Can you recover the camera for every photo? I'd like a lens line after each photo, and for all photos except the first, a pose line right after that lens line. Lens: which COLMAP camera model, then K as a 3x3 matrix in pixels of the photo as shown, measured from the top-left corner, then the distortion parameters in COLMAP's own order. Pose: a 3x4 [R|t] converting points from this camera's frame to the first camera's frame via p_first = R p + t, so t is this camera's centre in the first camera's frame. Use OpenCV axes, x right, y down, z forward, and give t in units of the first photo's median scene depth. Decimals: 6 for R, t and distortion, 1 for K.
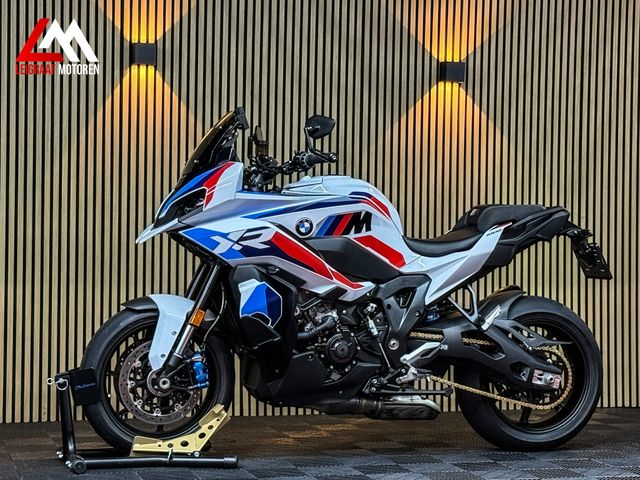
lens RADIAL K [[1368.1, 0, 306.8], [0, 1368.1, 236.7], [0, 0, 1]] dist [0.091807, 0.529666]
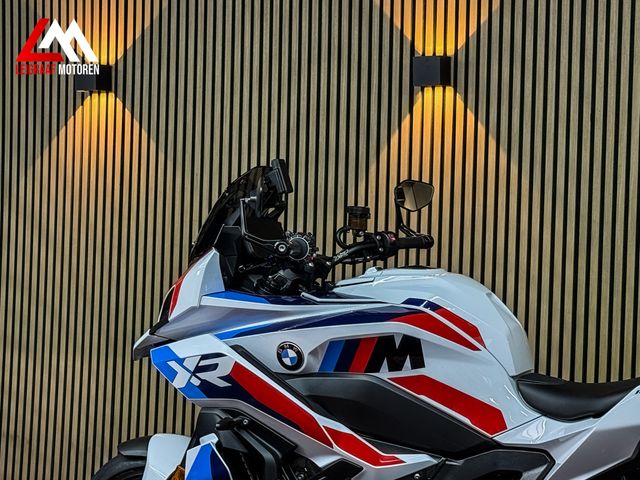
lens RADIAL K [[1368.1, 0, 306.8], [0, 1368.1, 236.7], [0, 0, 1]] dist [0.091807, 0.529666]
pose [[0.724895, 0.021762, -0.688515, 0.407588], [-0.020614, 0.999739, 0.009895, -0.064172], [0.688550, 0.007021, 0.725155, 0.534079]]
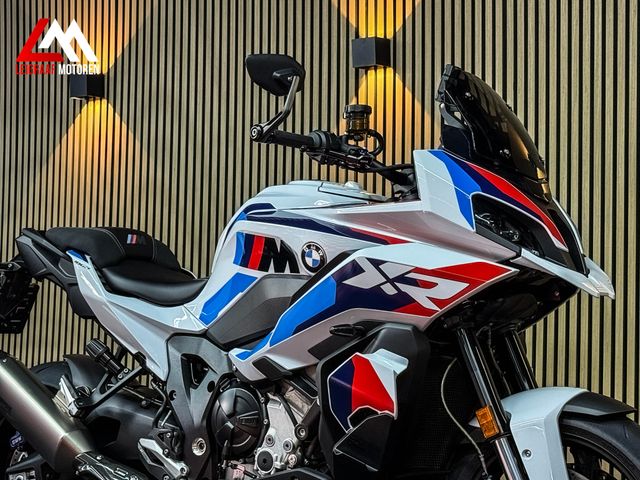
lens RADIAL K [[1350.3, 0, 306.3], [0, 1350.3, 240.9], [0, 0, 1]] dist [0.092228, 0.234431]
pose [[0.607792, -0.048519, -0.792612, 0.544464], [-0.014566, 0.997283, -0.072218, 0.028960], [0.793963, 0.055438, 0.605434, 0.651467]]
